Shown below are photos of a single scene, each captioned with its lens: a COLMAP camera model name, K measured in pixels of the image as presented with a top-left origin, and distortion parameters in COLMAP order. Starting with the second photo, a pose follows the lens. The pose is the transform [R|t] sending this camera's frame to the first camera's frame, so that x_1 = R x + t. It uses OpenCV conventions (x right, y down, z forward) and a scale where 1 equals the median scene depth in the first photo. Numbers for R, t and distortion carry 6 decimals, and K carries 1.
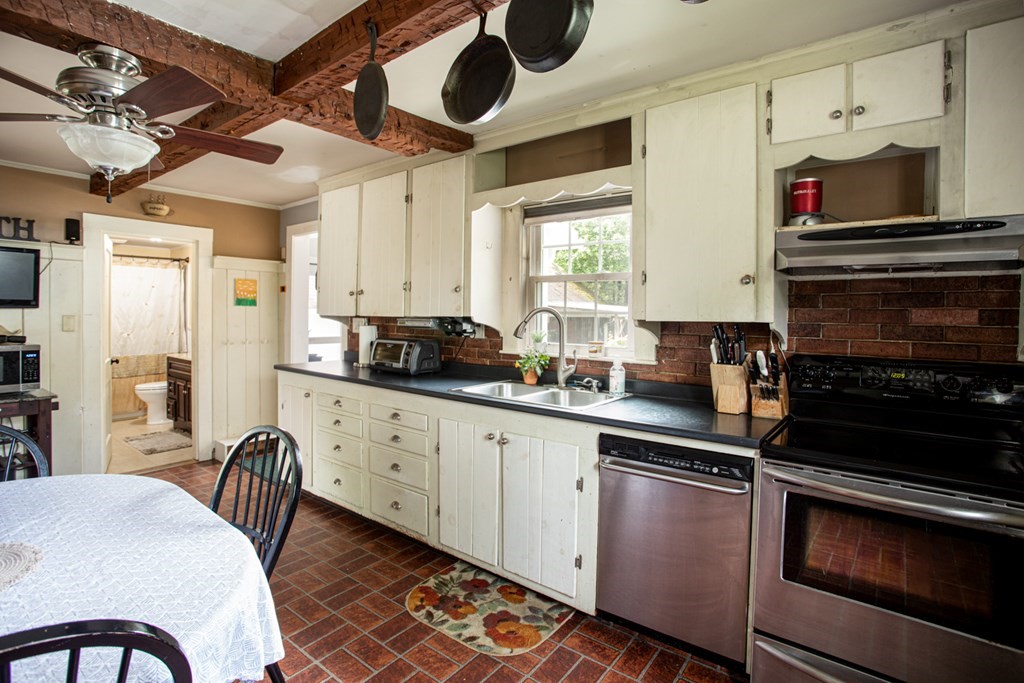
lens RADIAL K [[512.2, 0, 542.5], [0, 512.2, 337.2], [0, 0, 1]] dist [-0.027689, 0.001641]
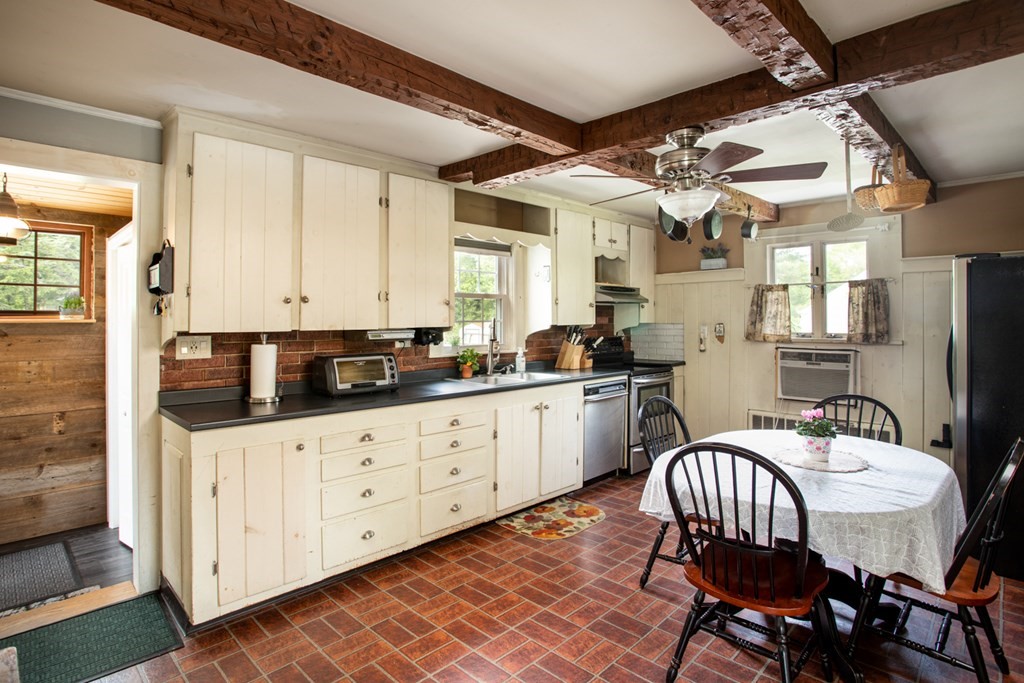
lens RADIAL K [[512.2, 0, 510.9], [0, 512.2, 335.8], [0, 0, 1]] dist [-0.027689, 0.001641]
pose [[0.147452, -0.047161, 0.987944, -1.524337], [0.050199, 0.997932, 0.040146, -0.070937], [-0.987794, 0.043675, 0.149514, 0.844924]]
